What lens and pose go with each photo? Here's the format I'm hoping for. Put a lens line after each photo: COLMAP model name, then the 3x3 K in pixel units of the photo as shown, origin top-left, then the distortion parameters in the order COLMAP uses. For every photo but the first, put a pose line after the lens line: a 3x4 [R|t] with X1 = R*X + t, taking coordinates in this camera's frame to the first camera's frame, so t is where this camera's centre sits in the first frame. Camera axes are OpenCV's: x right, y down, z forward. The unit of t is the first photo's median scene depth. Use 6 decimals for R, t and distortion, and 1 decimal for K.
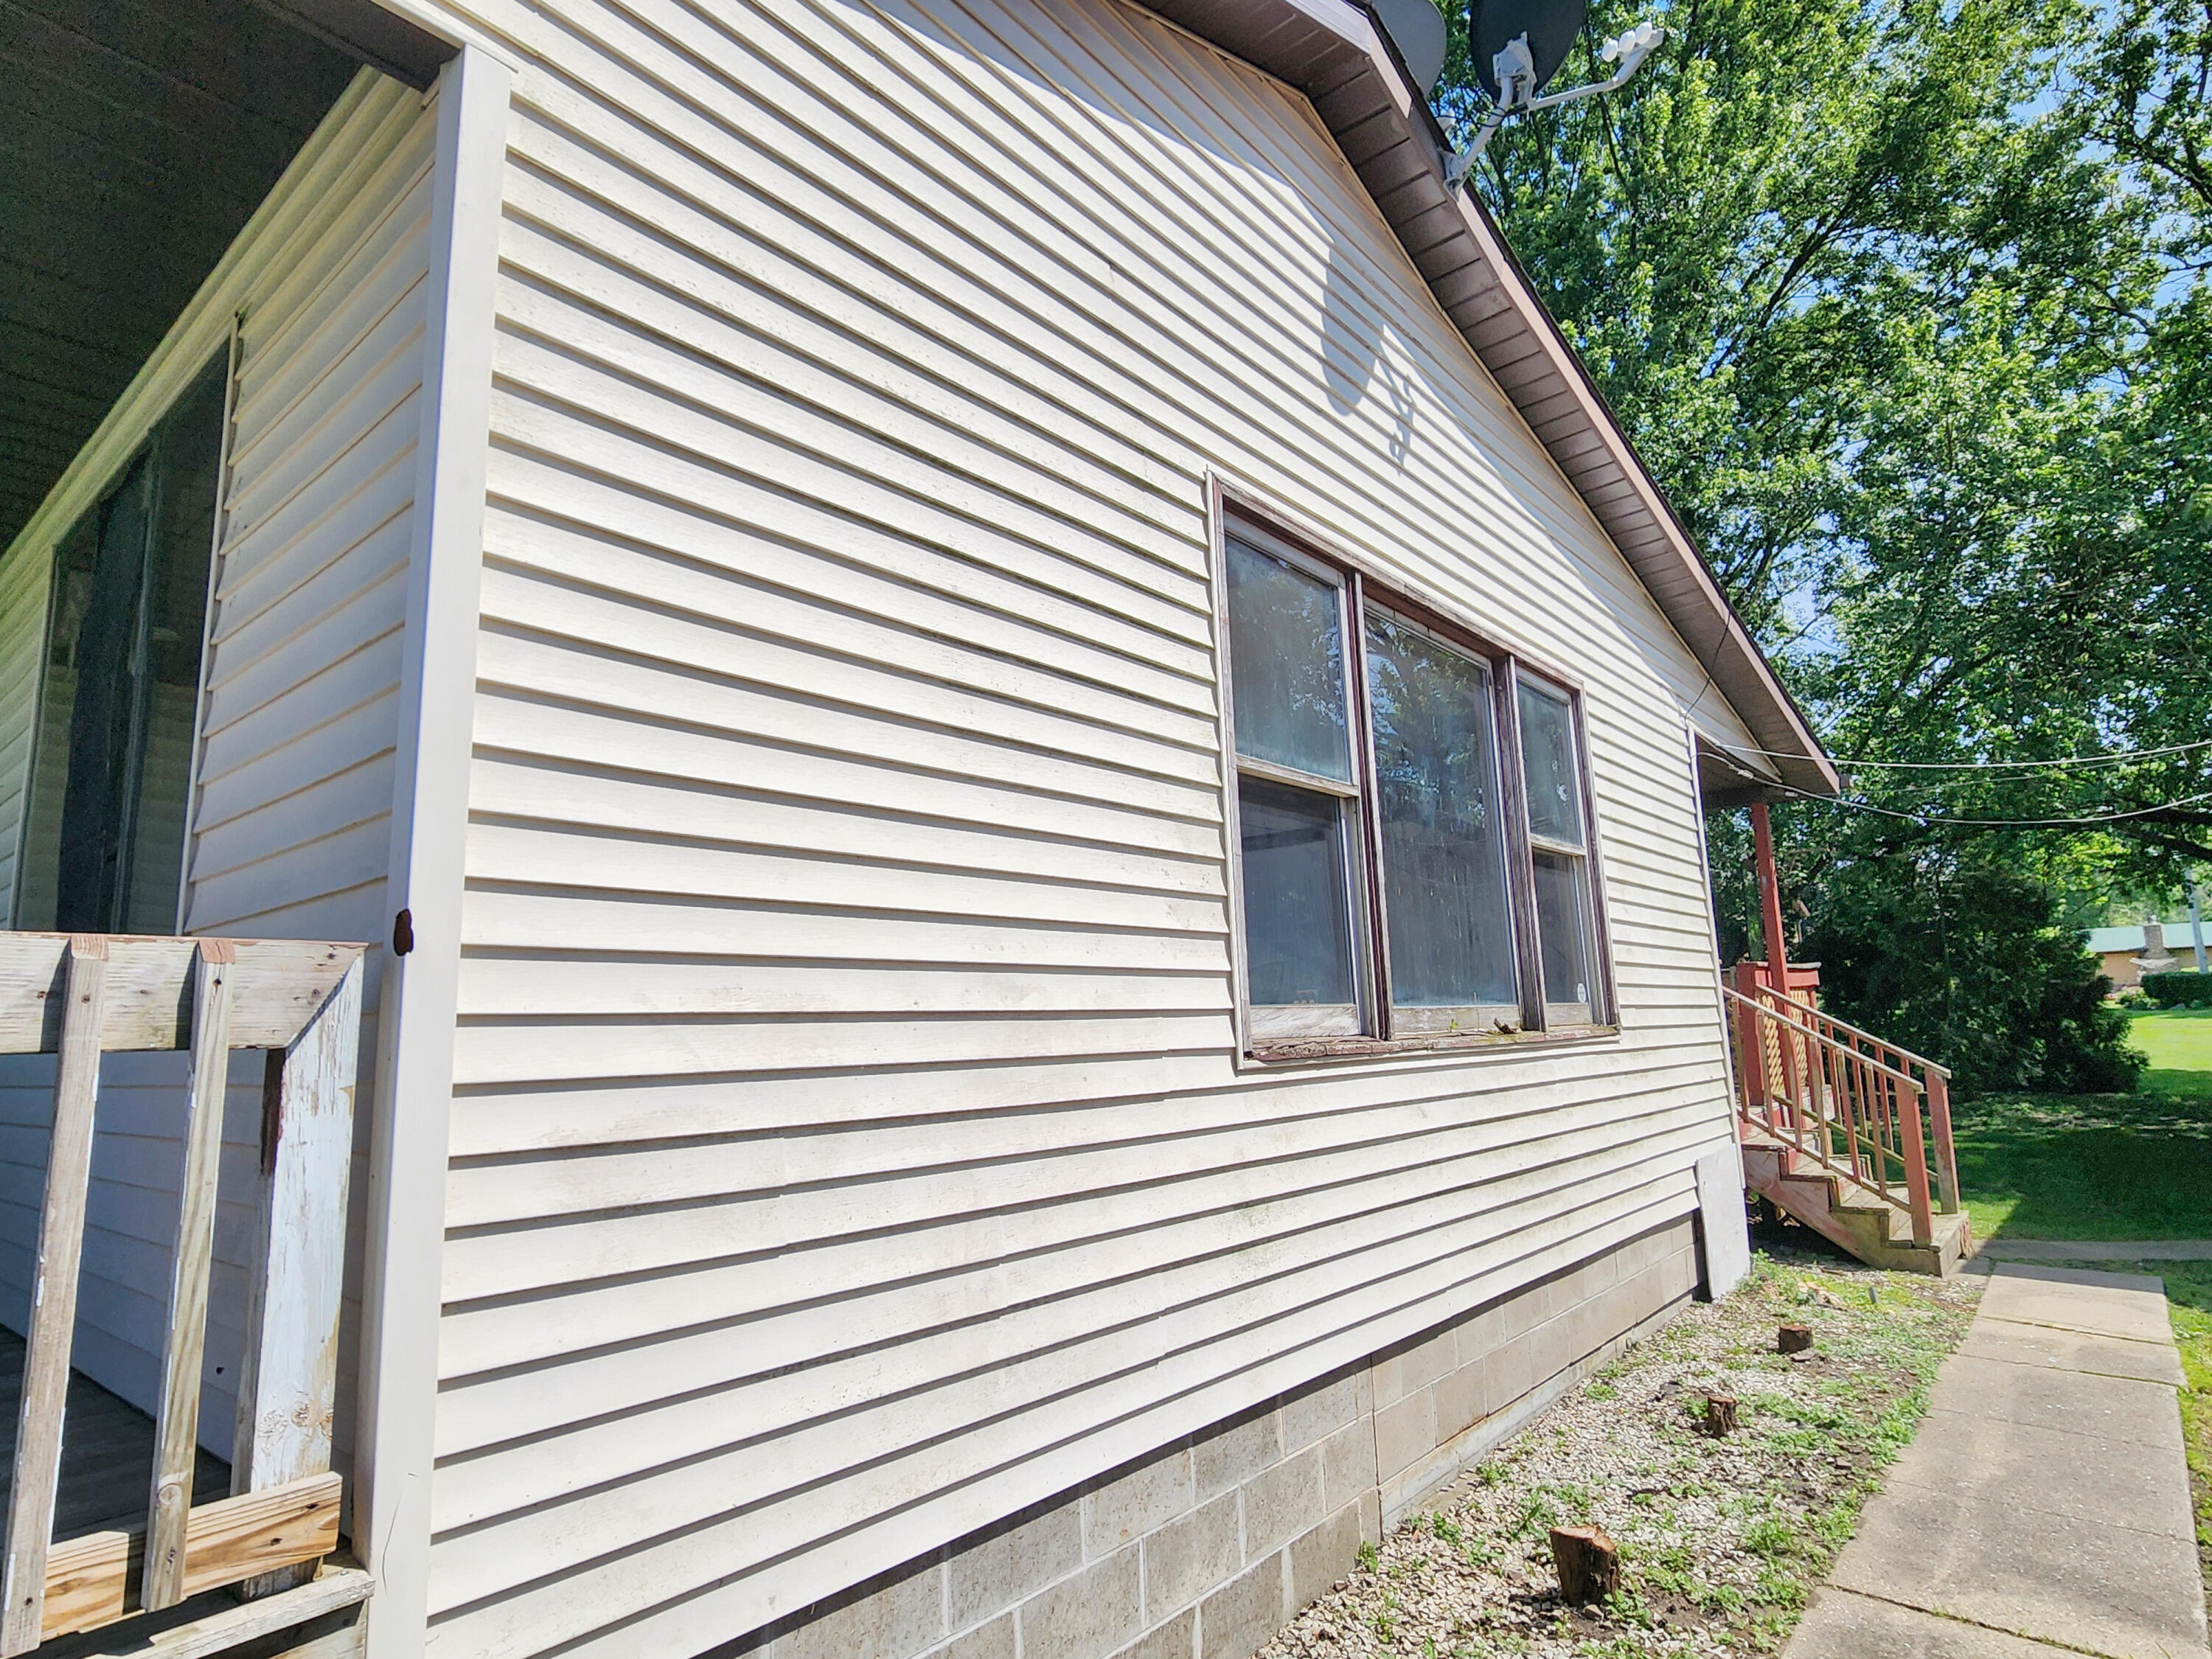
lens RADIAL K [[1243.7, 0, 1106.0], [0, 1243.7, 829.5], [0, 0, 1]] dist [-0.000046, 0.000012]
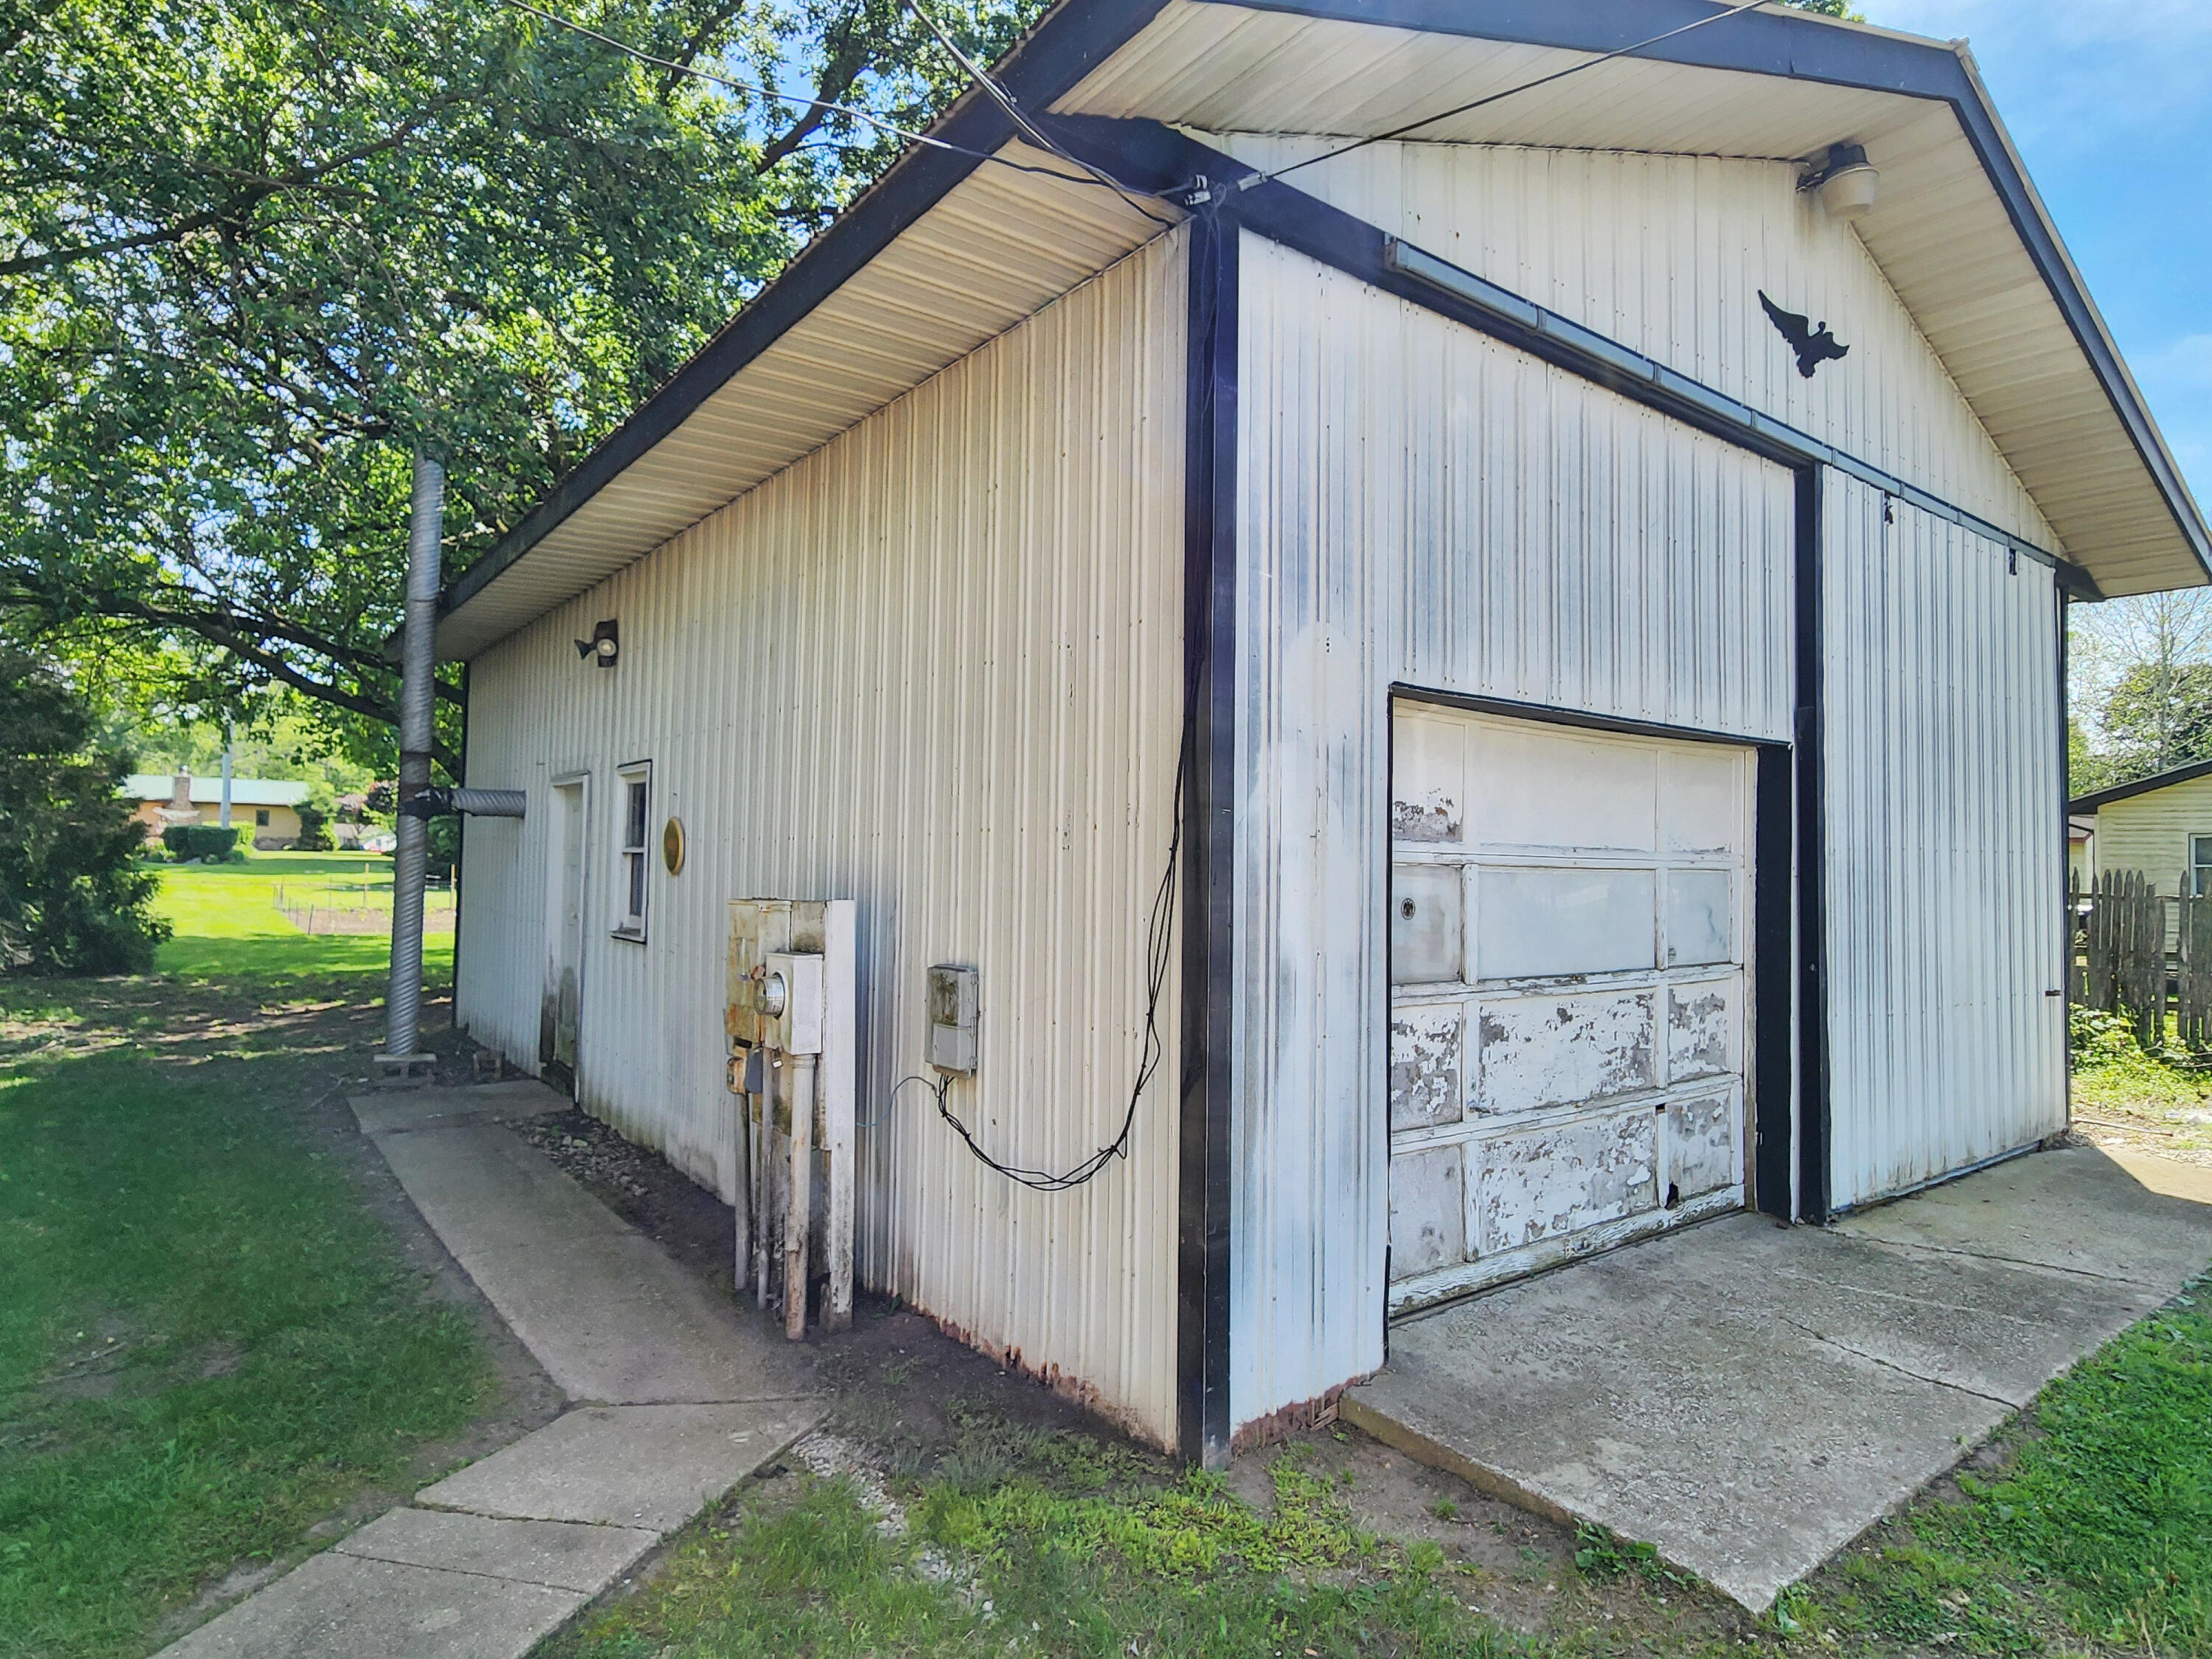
lens RADIAL K [[1243.7, 0, 1106.0], [0, 1243.7, 829.5], [0, 0, 1]] dist [-0.000046, 0.000012]
pose [[0.220782, 0.070918, 0.972742, 0.187456], [-0.188176, 0.981711, -0.028862, 0.032137], [-0.956998, -0.176675, 0.230089, 0.253011]]
